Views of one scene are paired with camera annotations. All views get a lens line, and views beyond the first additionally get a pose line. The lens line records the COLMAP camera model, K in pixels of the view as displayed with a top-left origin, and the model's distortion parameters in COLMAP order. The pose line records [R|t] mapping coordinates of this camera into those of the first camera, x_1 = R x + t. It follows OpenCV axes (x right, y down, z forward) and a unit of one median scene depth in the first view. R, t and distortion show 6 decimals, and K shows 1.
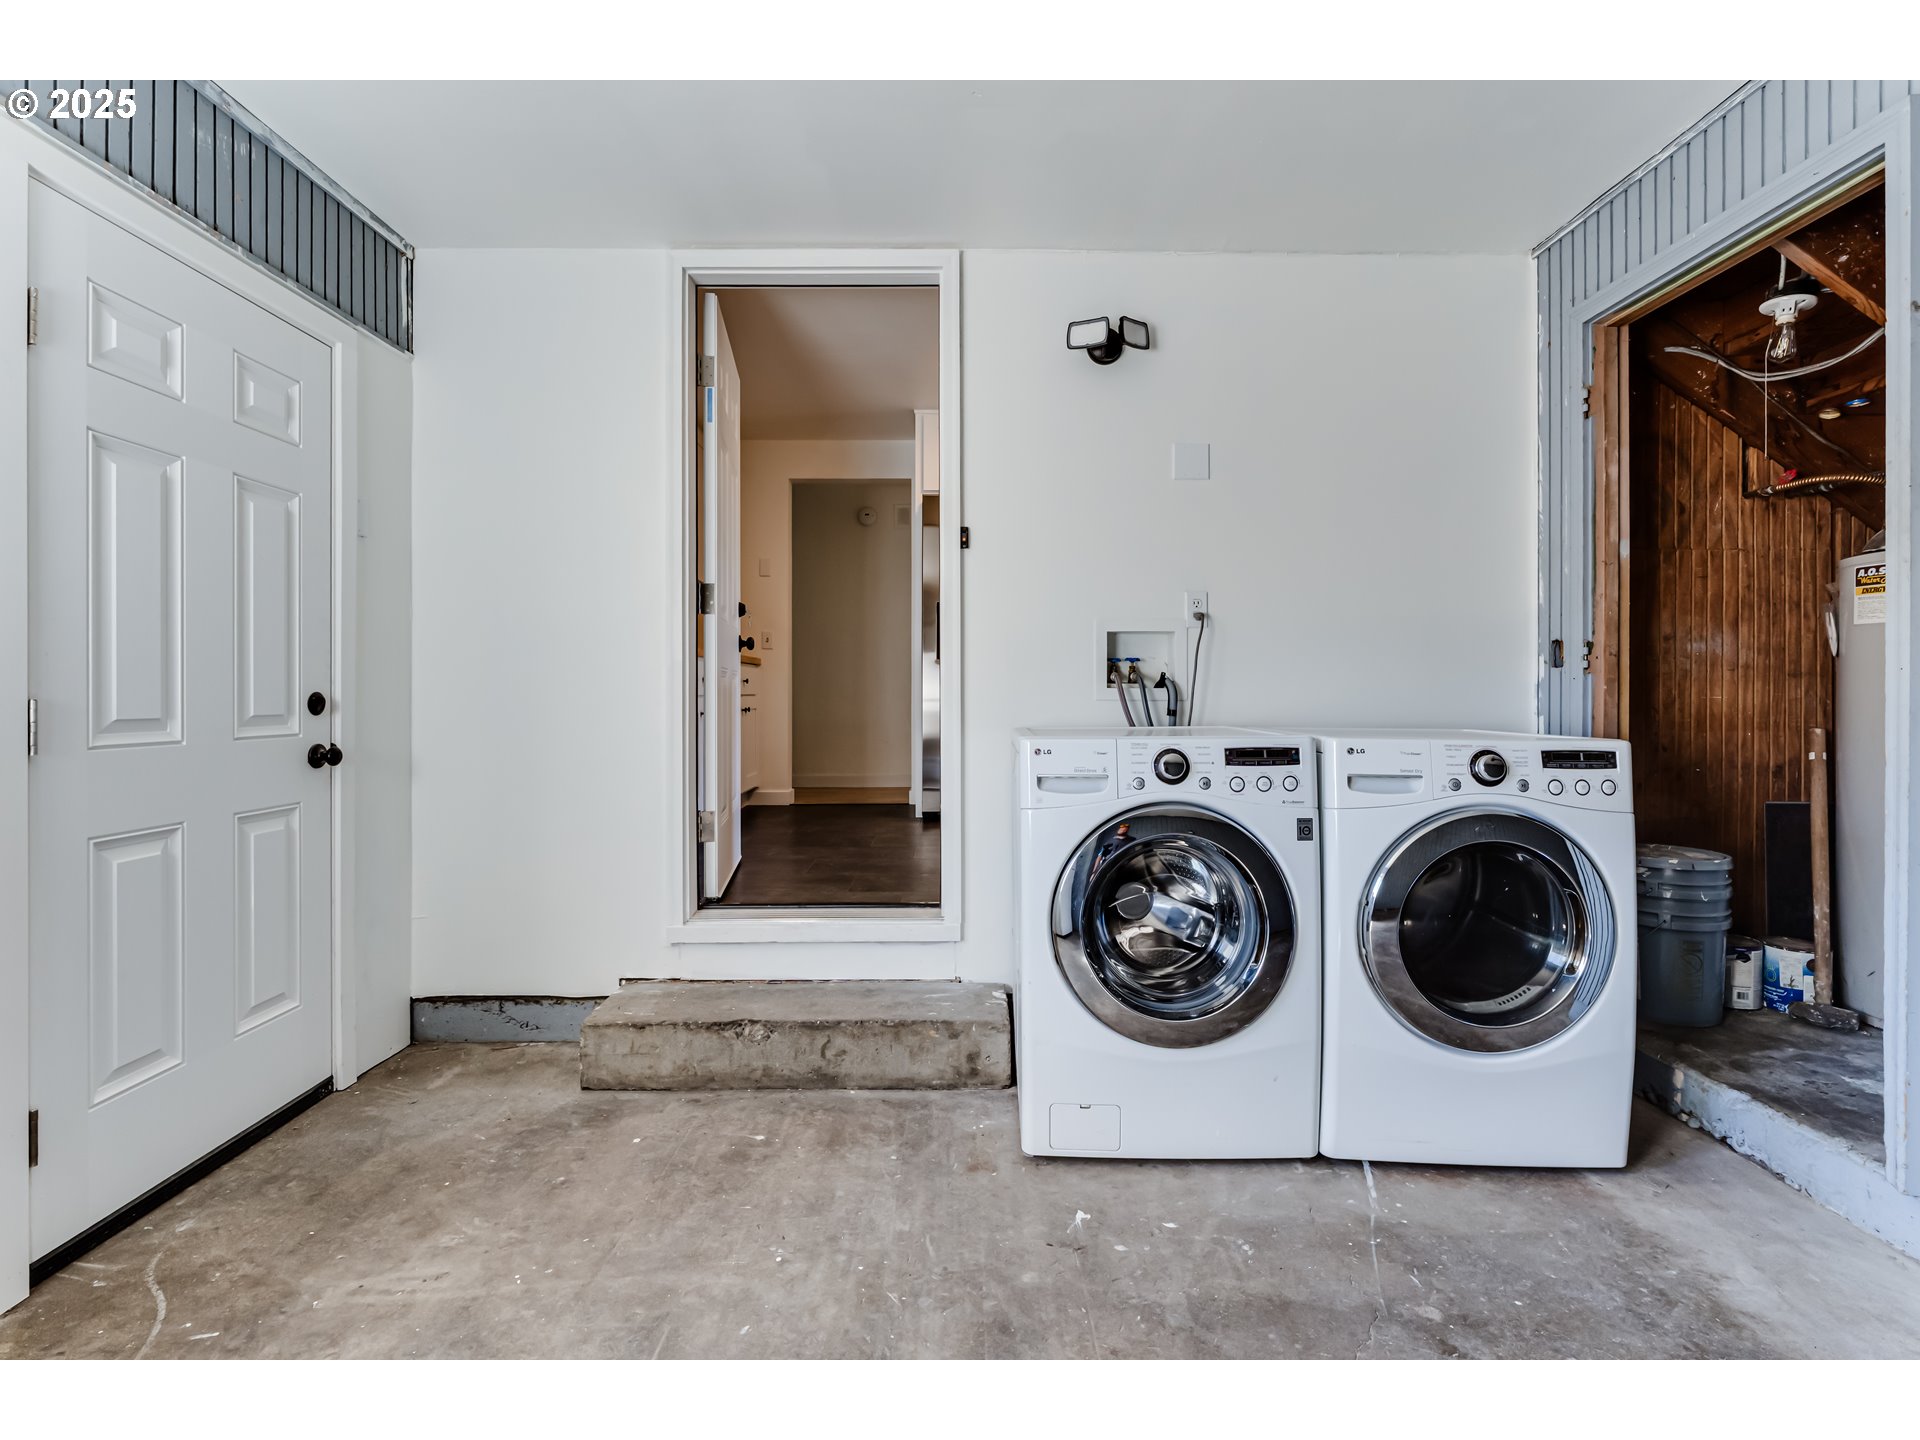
lens RADIAL K [[875.7, 0, 968.0], [0, 875.7, 713.1], [0, 0, 1]] dist [-0.006372, 0.000620]
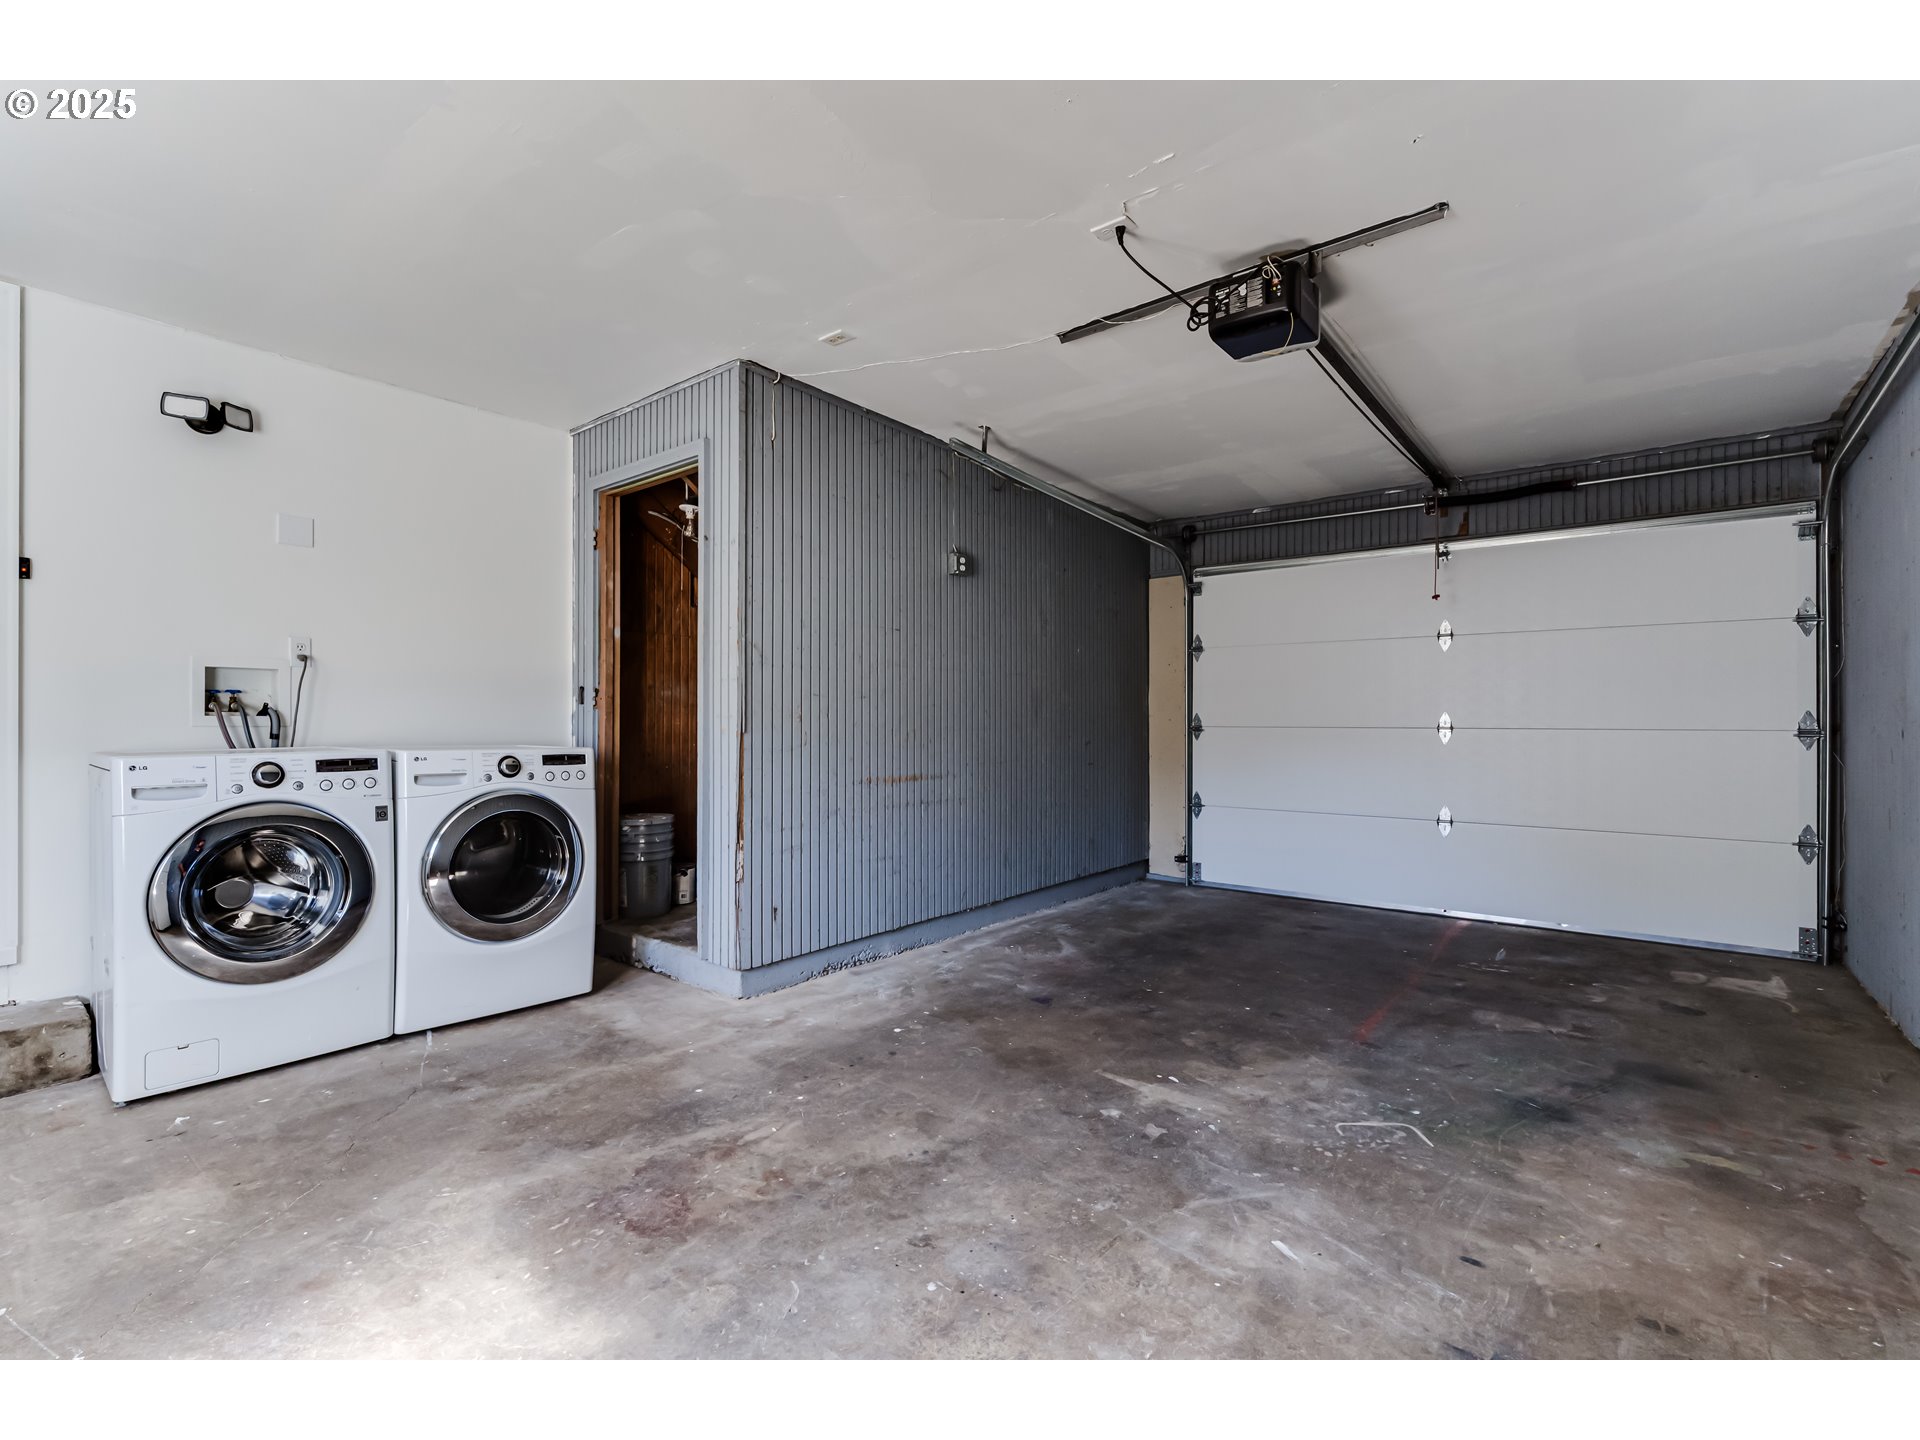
lens RADIAL K [[875.7, 0, 968.0], [0, 875.7, 713.1], [0, 0, 1]] dist [-0.006372, 0.000620]
pose [[0.636250, 0.008177, 0.771440, -0.111941], [0.015380, 0.999611, -0.023281, 0.012916], [-0.771330, 0.026677, 0.635876, -0.647564]]
